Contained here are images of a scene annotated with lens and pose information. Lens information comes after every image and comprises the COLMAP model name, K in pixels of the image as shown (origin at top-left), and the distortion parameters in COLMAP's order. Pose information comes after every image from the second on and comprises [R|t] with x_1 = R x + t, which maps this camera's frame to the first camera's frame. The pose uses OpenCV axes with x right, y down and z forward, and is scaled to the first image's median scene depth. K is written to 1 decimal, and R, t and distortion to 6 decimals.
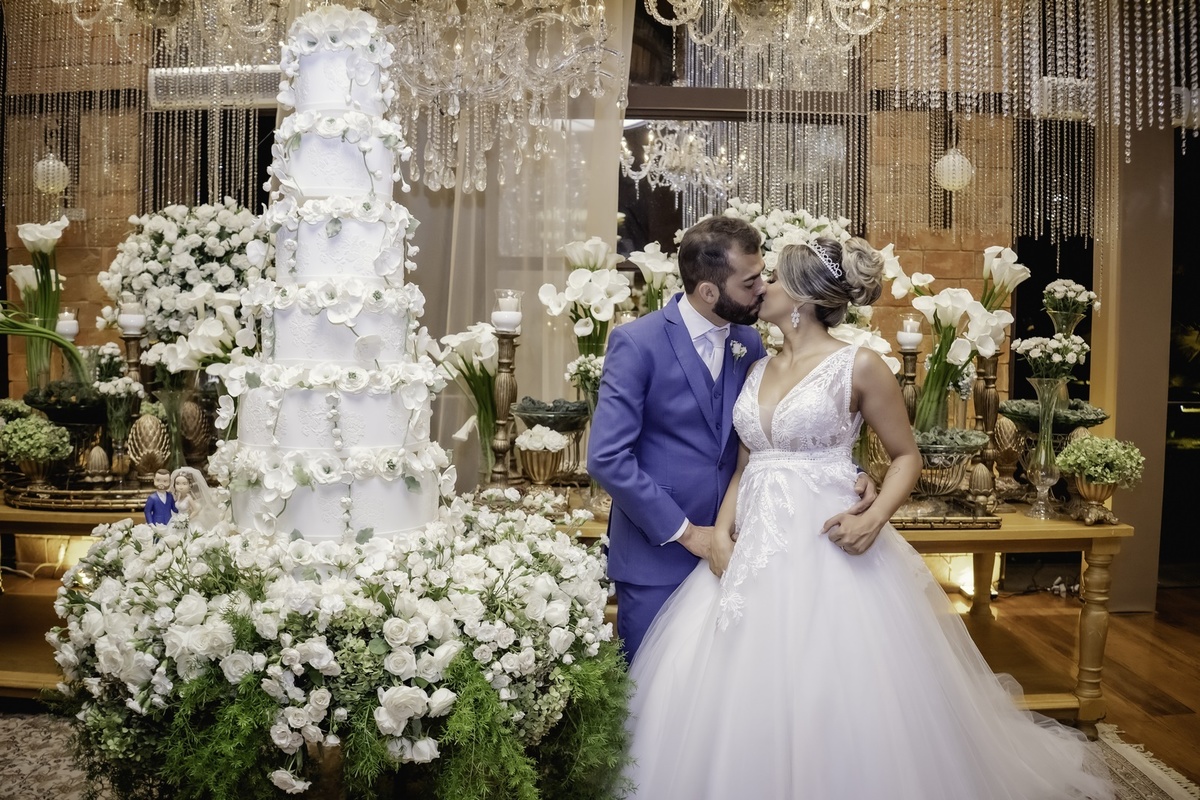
lens RADIAL K [[939.1, 0, 600.0], [0, 939.1, 400.0], [0, 0, 1]] dist [-0.145590, 0.015728]
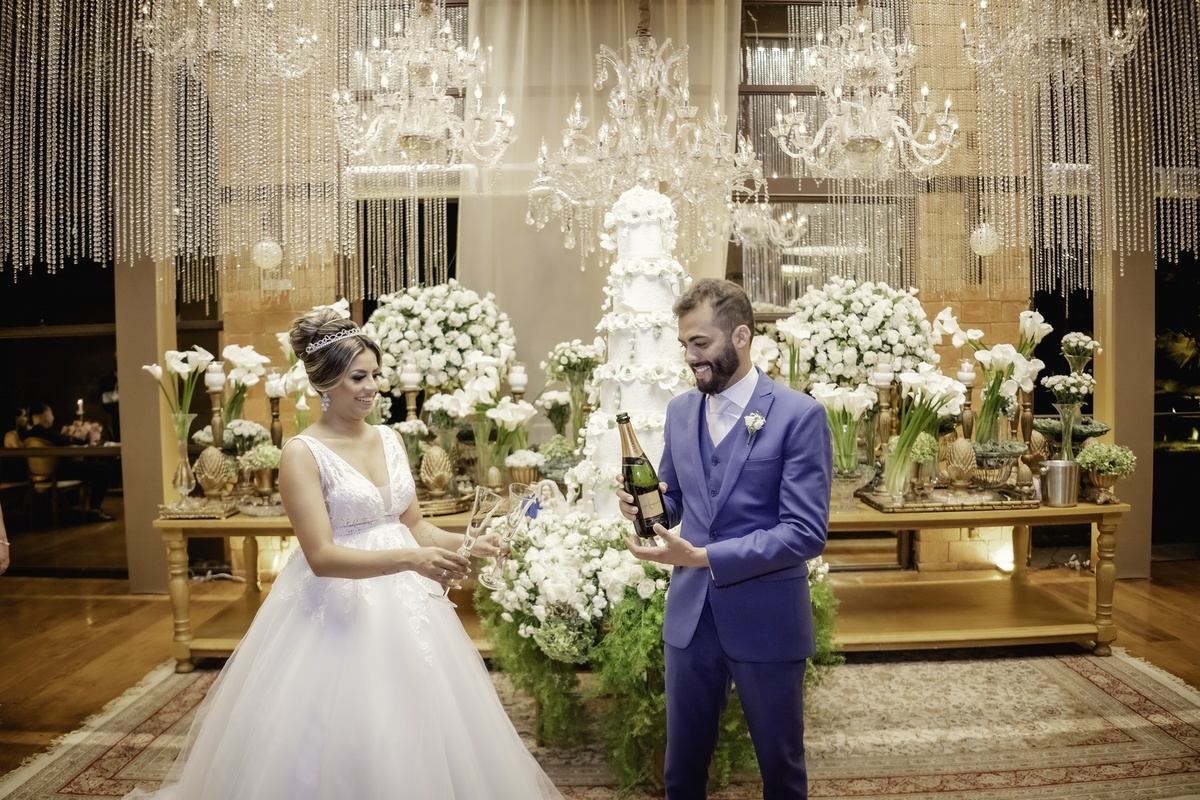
lens RADIAL K [[938.2, 0, 600.0], [0, 938.2, 400.0], [0, 0, 1]] dist [-0.152742, 0.023702]
pose [[0.999682, -0.024957, 0.003614, -0.251501], [0.025024, 0.999494, -0.019642, -0.020618], [-0.003121, 0.019727, 0.999801, -0.425610]]
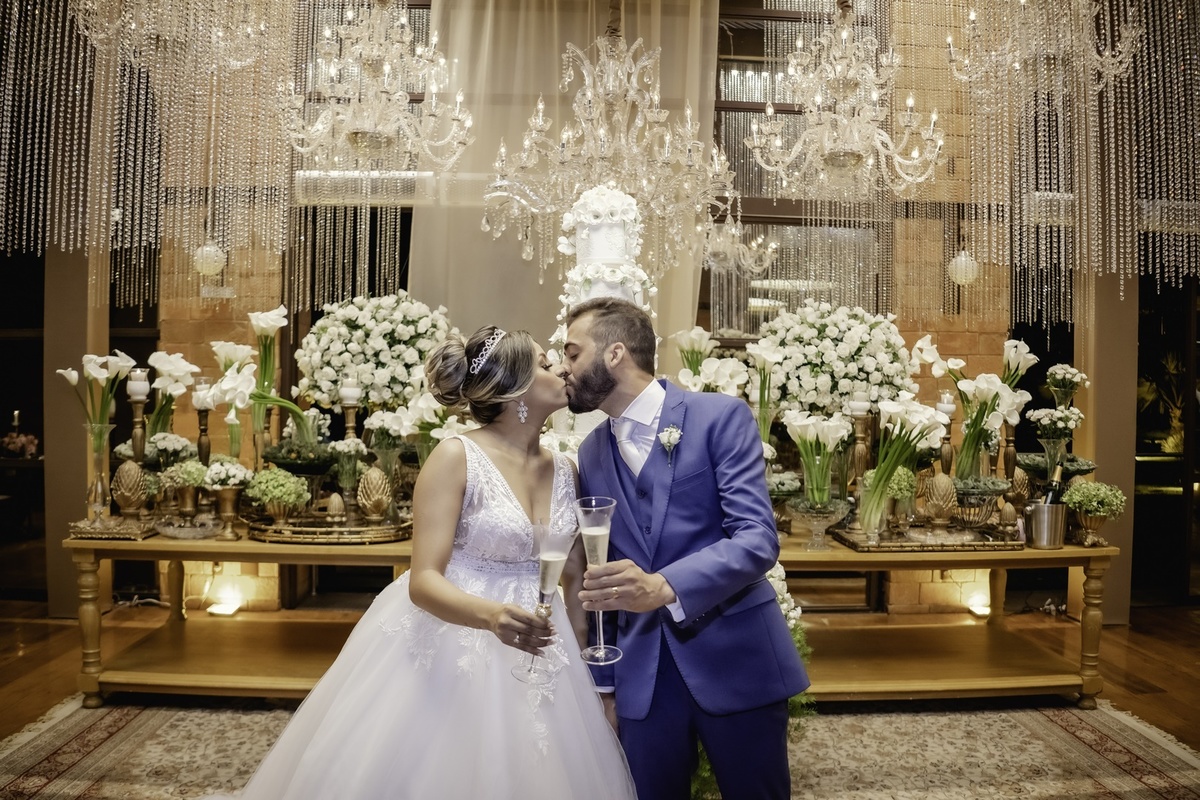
lens RADIAL K [[938.5, 0, 600.0], [0, 938.5, 400.0], [0, 0, 1]] dist [-0.151296, 0.022839]
pose [[0.999065, 0.003289, 0.043106, -0.239659], [-0.001016, 0.998612, -0.052652, -0.010762], [-0.043220, 0.052559, 0.997682, -0.317463]]
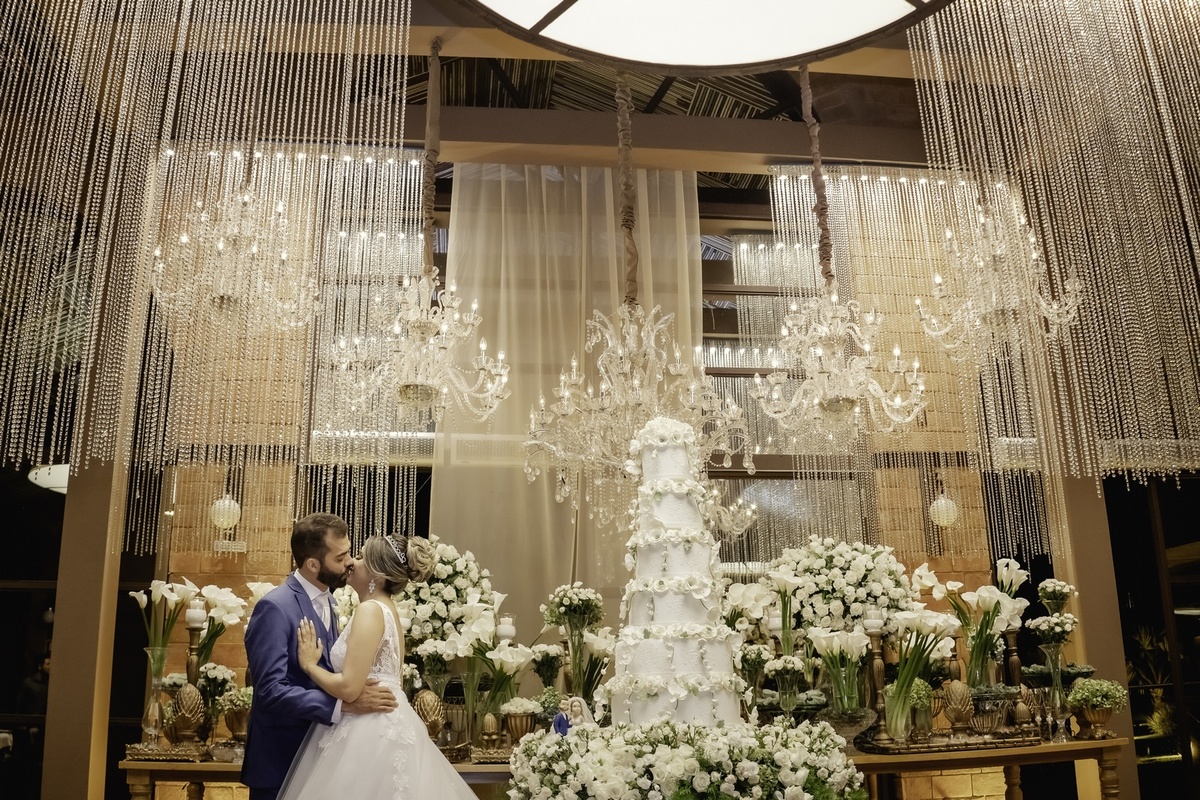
lens RADIAL K [[1022.4, 0, 564.1], [0, 1022.4, 404.6], [0, 0, 1]] dist [-0.156242, 0.028270]
pose [[0.996122, 0.004404, 0.087872, -0.432945], [0.026714, 0.936456, -0.349767, 0.143651], [-0.083829, 0.350758, 0.932707, -0.538897]]
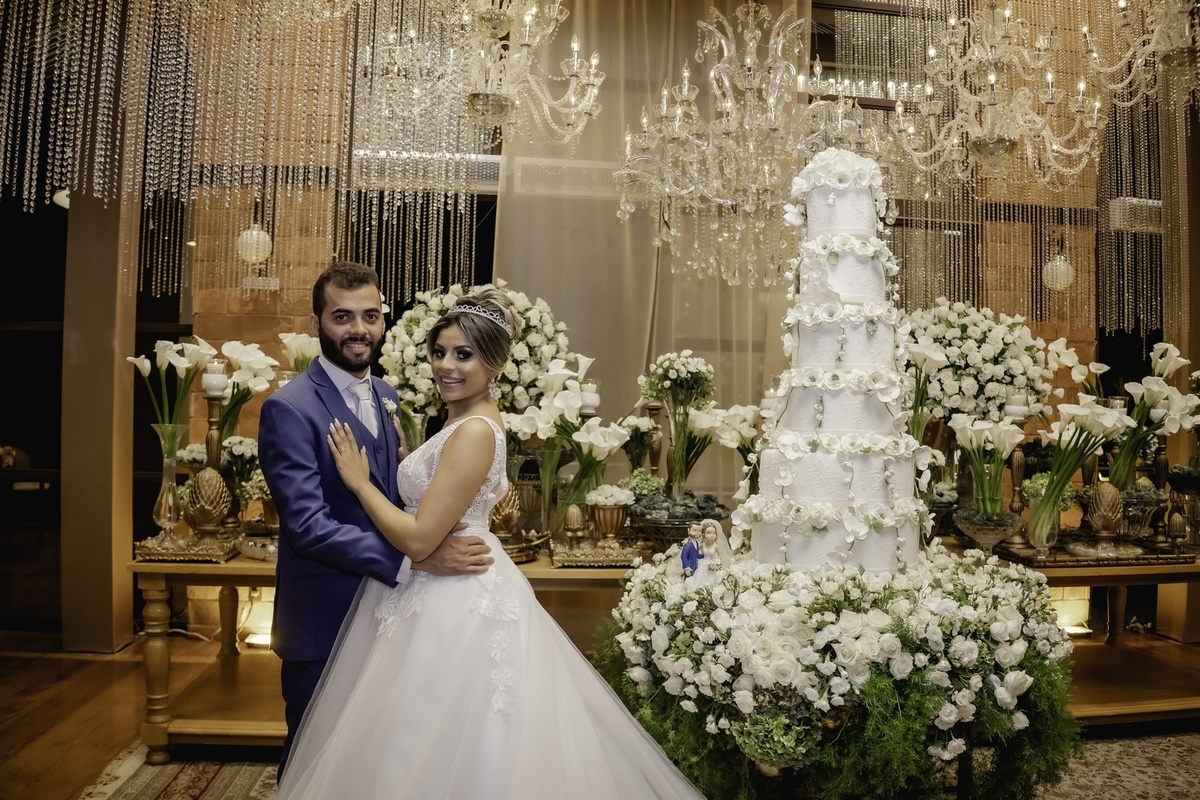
lens RADIAL K [[937.8, 0, 600.0], [0, 937.8, 400.0], [0, 0, 1]] dist [-0.157360, 0.037989]
pose [[0.994189, 0.012488, 0.106923, -0.502200], [-0.004408, 0.997138, -0.075478, 0.007769], [-0.107560, 0.074568, 0.991398, -0.141609]]
